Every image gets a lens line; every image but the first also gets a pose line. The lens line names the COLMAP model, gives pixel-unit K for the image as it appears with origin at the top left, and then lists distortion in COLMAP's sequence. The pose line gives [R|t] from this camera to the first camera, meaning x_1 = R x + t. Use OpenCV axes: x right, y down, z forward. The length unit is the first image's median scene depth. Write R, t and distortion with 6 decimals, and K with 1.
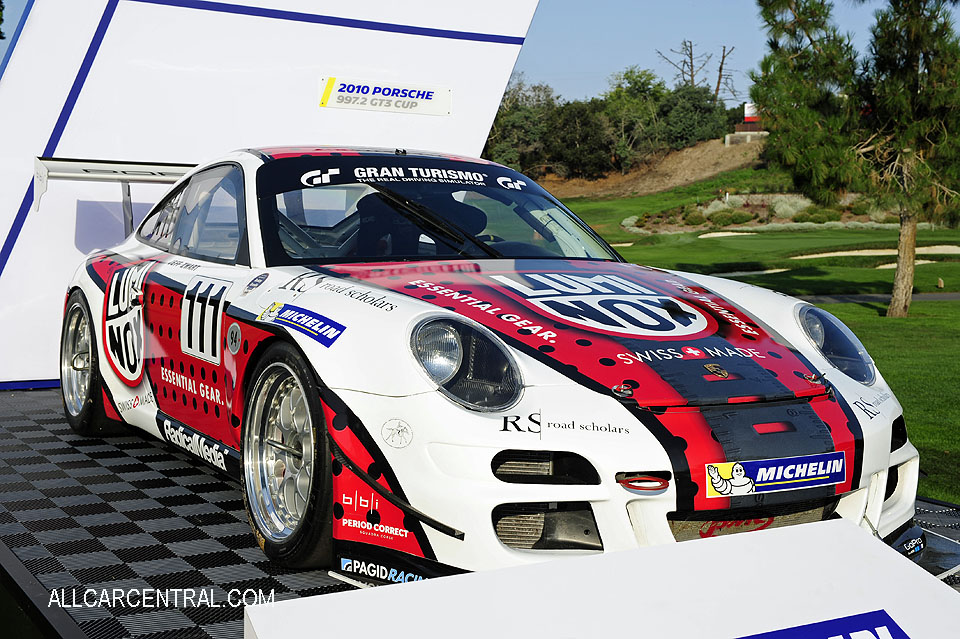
lens RADIAL K [[1256.1, 0, 480.0], [0, 1256.1, 319.5], [0, 0, 1]] dist [0.029844, 0.028772]
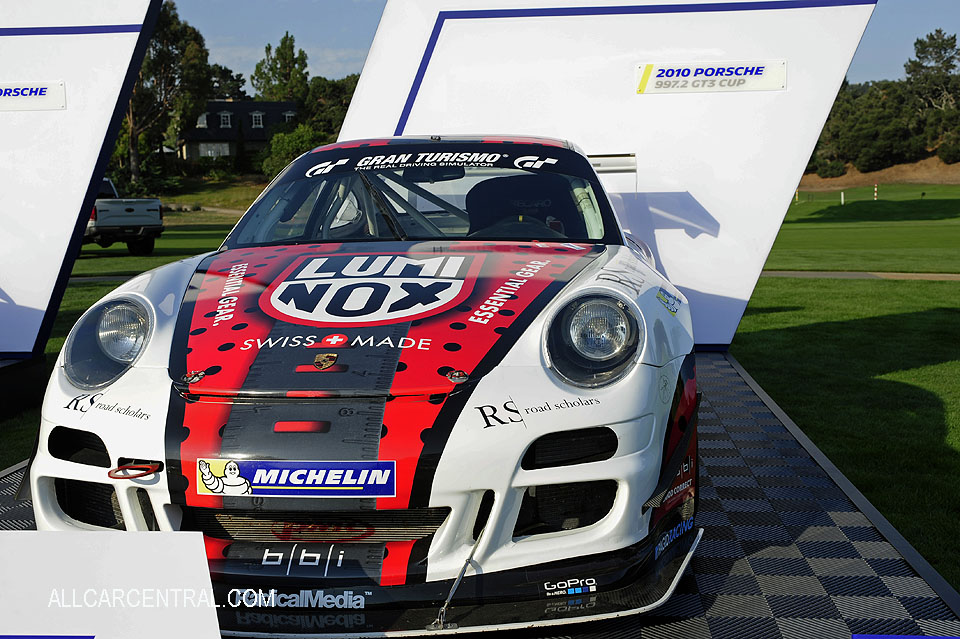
lens RADIAL K [[1123.6, 0, 480.0], [0, 1123.6, 319.5], [0, 0, 1]] dist [0.036521, -0.004352]
pose [[0.802005, 0.026566, -0.596726, 0.810543], [-0.013637, 0.999564, 0.026173, -0.013471], [0.597161, -0.012853, 0.802018, 0.428839]]
